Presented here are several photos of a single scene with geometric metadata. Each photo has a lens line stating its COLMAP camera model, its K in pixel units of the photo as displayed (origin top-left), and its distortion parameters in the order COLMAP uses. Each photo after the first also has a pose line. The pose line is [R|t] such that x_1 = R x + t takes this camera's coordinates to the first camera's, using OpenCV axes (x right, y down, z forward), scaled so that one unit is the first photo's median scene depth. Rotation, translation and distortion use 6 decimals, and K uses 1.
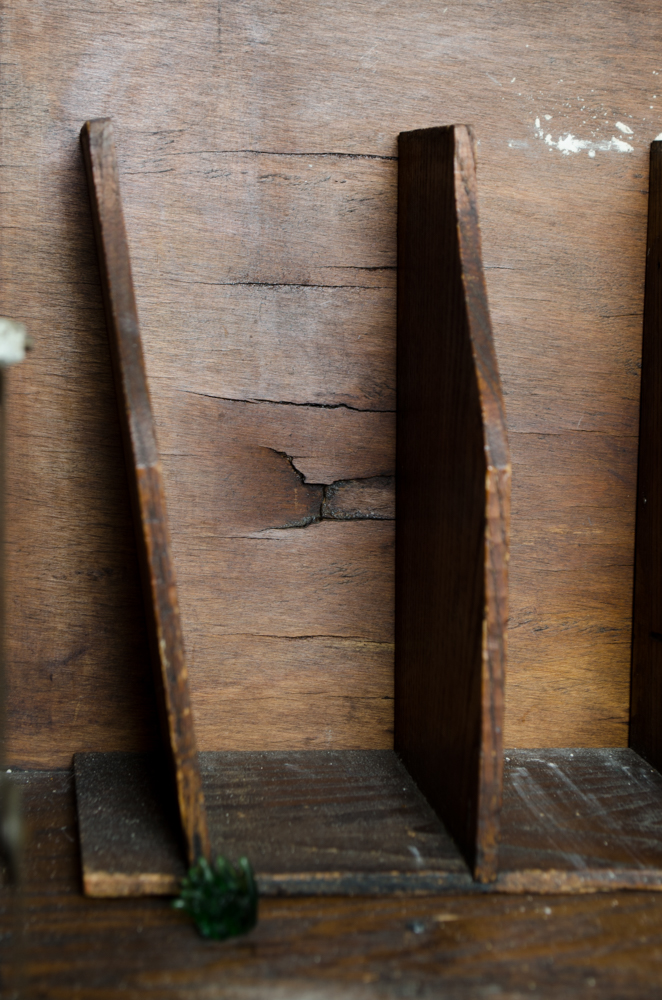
lens RADIAL K [[2761.3, 0, 331.0], [0, 2761.3, 498.8], [0, 0, 1]] dist [-0.163472, 0.000000]
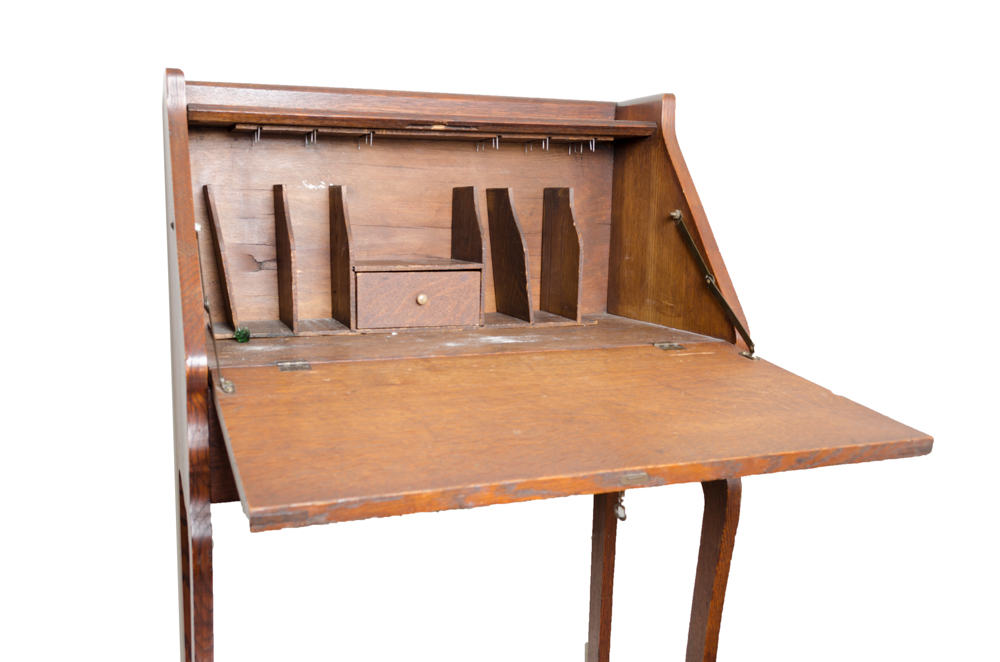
lens RADIAL K [[988.0, 0, 491.4], [0, 988.0, 337.0], [0, 0, 1]] dist [-0.007599, 0.000000]
pose [[0.976531, -0.048249, 0.209903, 0.021749], [0.041188, 0.998433, 0.037883, 0.075419], [-0.211402, -0.028348, 0.976988, -0.712497]]
